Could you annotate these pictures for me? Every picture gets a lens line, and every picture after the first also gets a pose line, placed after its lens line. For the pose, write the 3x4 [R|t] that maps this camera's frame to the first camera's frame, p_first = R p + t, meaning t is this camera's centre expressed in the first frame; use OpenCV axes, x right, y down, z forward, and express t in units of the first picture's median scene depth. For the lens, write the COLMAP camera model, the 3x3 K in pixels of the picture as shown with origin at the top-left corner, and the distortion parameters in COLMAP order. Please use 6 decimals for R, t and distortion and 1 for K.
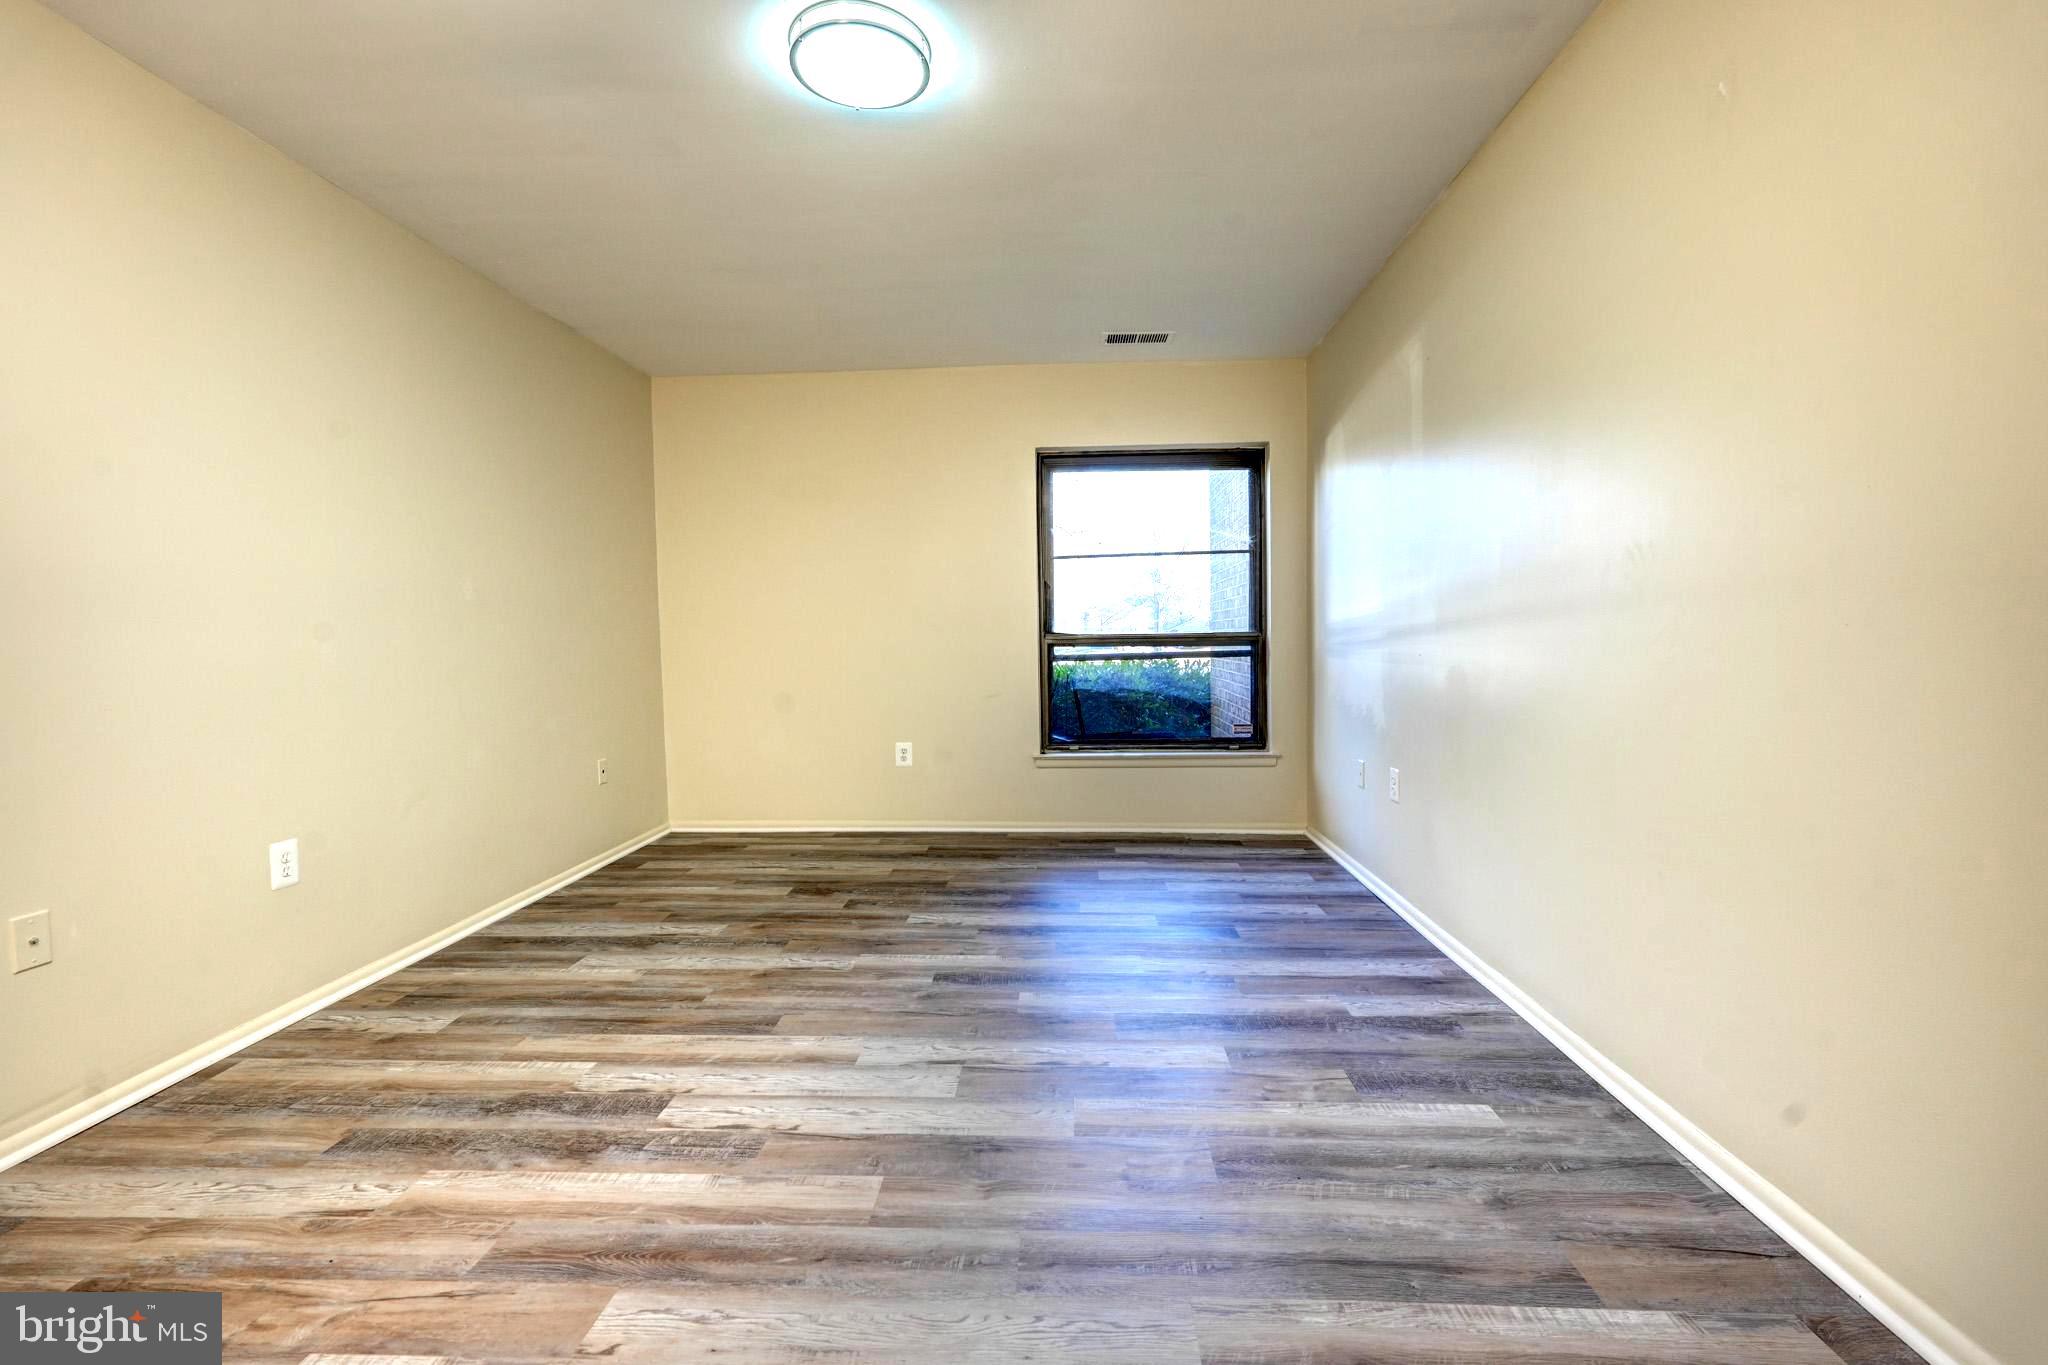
lens RADIAL K [[908.8, 0, 1019.4], [0, 908.8, 681.7], [0, 0, 1]] dist [-0.011462, 0.008223]
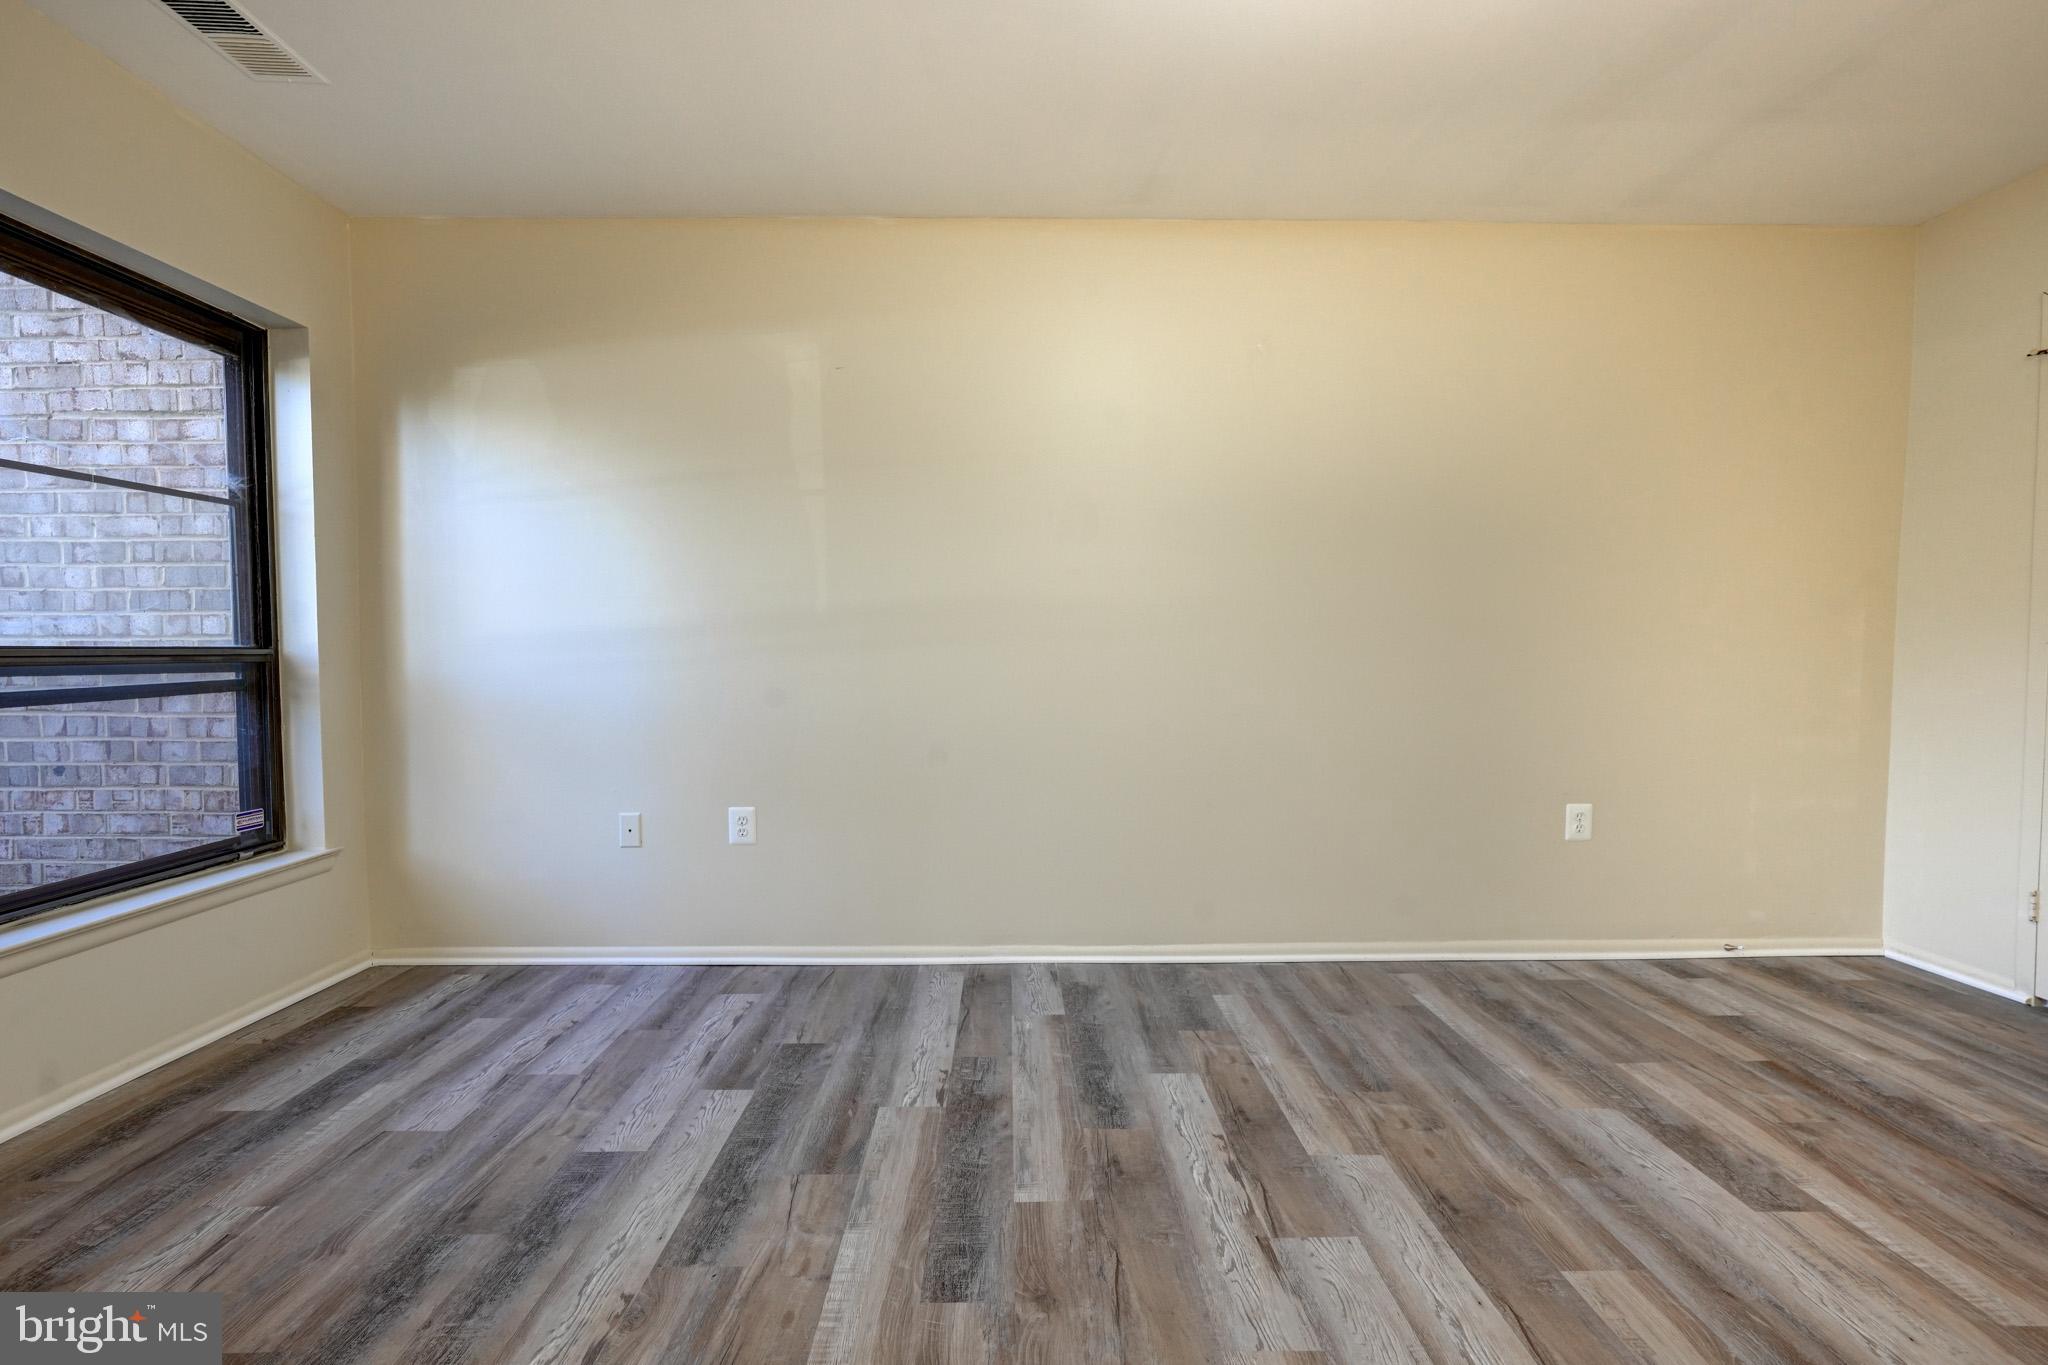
lens RADIAL K [[927.5, 0, 1031.0], [0, 927.5, 682.6], [0, 0, 1]] dist [-0.010449, 0.007735]
pose [[-0.076708, -0.017307, 0.996903, -0.654898], [0.048516, 0.998600, 0.021070, -0.040381], [-0.995873, 0.049982, -0.075761, 1.028267]]
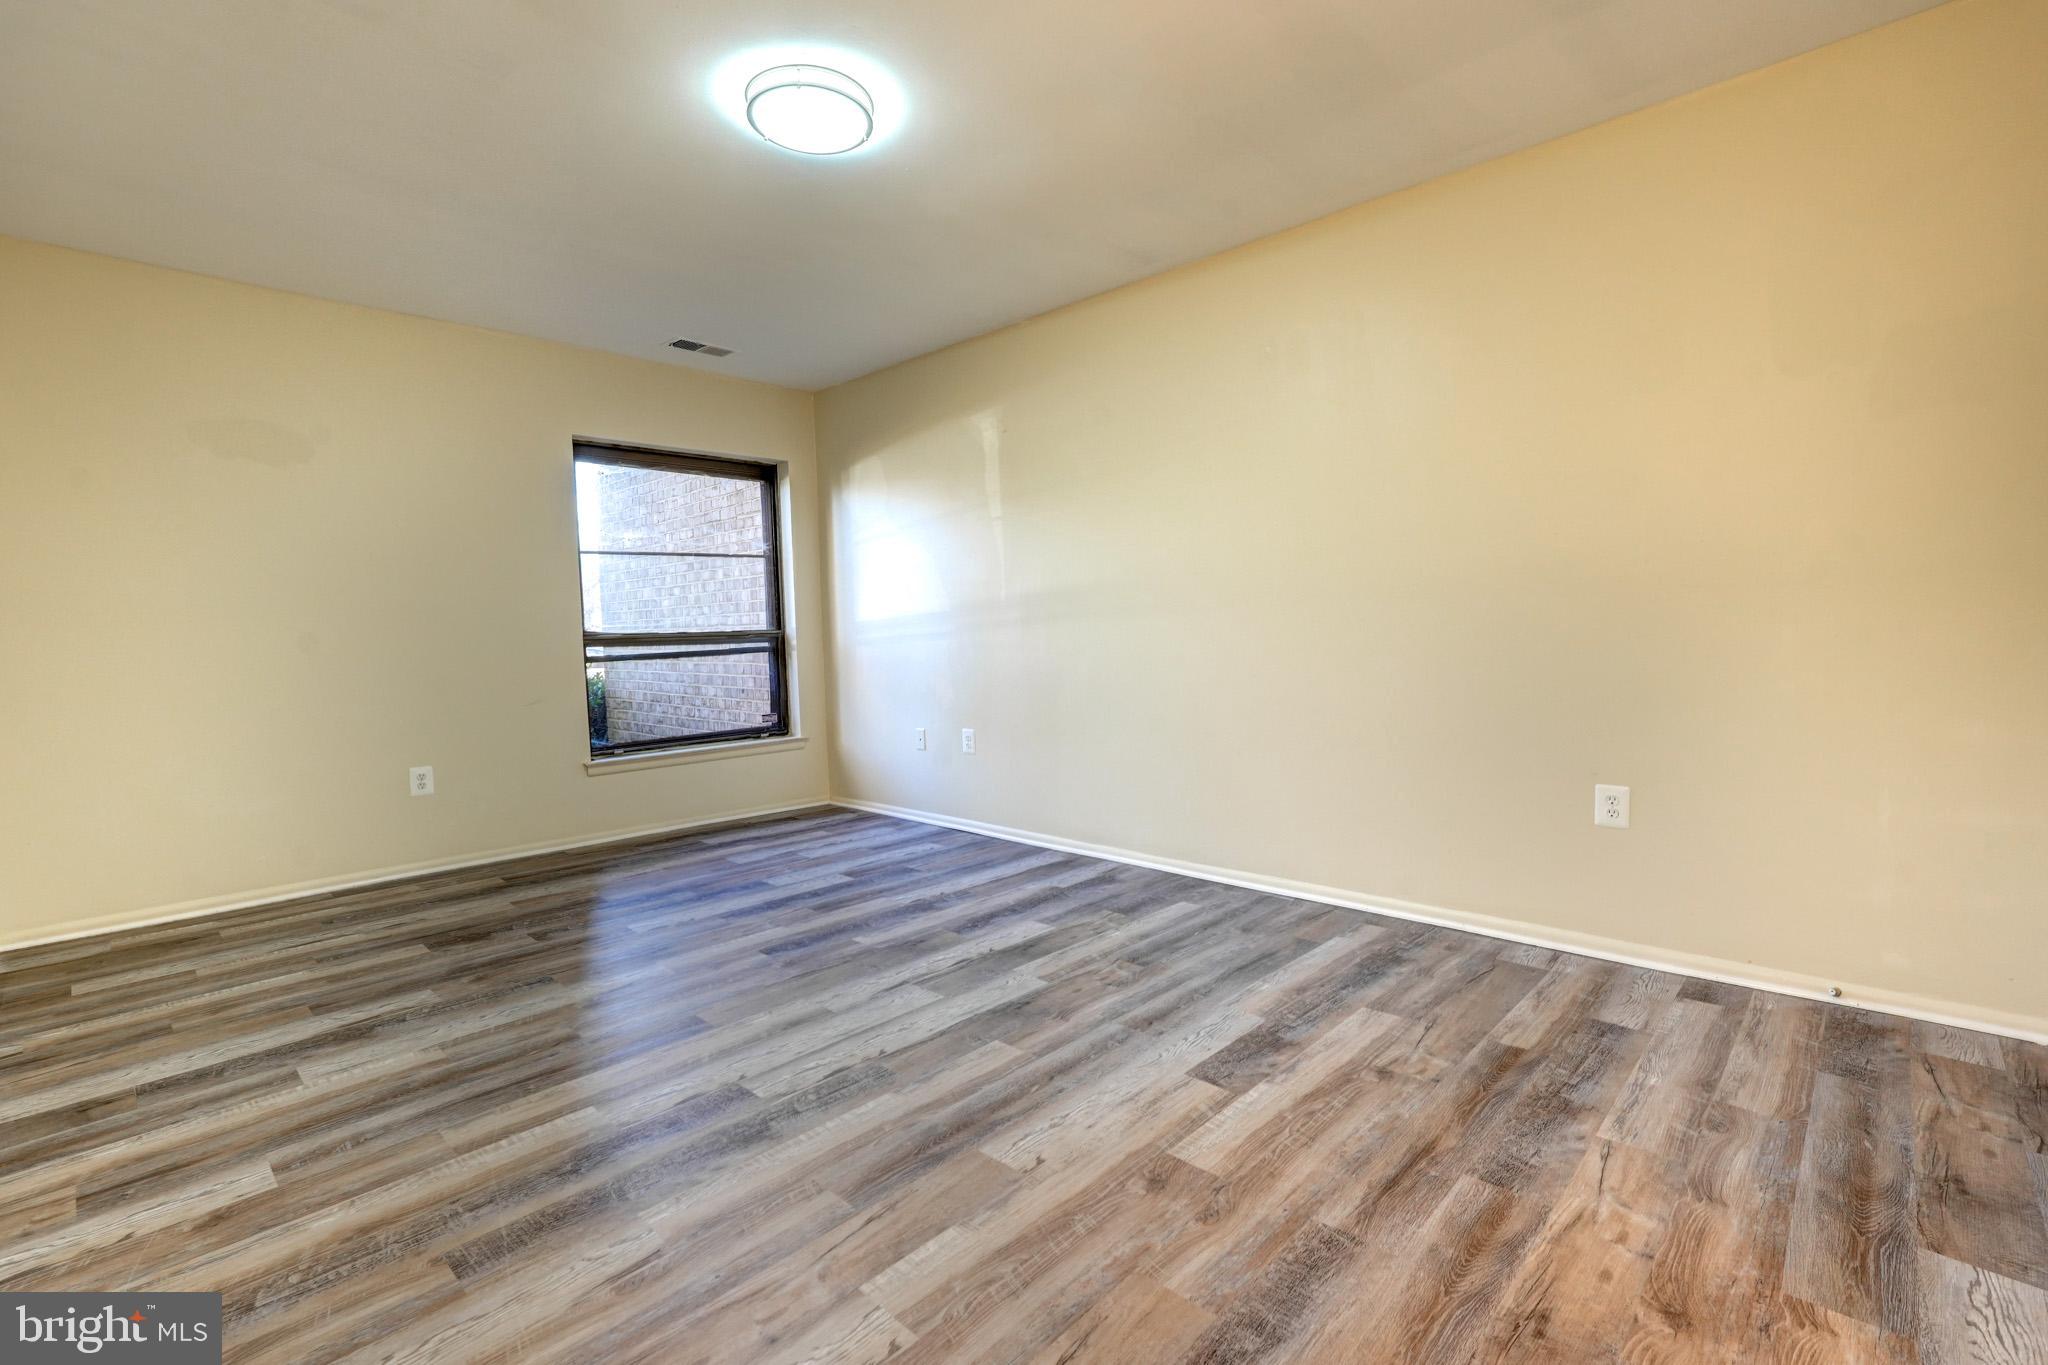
lens RADIAL K [[927.5, 0, 1031.0], [0, 927.5, 682.6], [0, 0, 1]] dist [-0.010449, 0.007735]
pose [[0.646442, -0.048036, 0.761449, -0.738063], [0.051429, 0.998490, 0.019329, 0.005940], [-0.761228, 0.026665, 0.647936, 0.056462]]
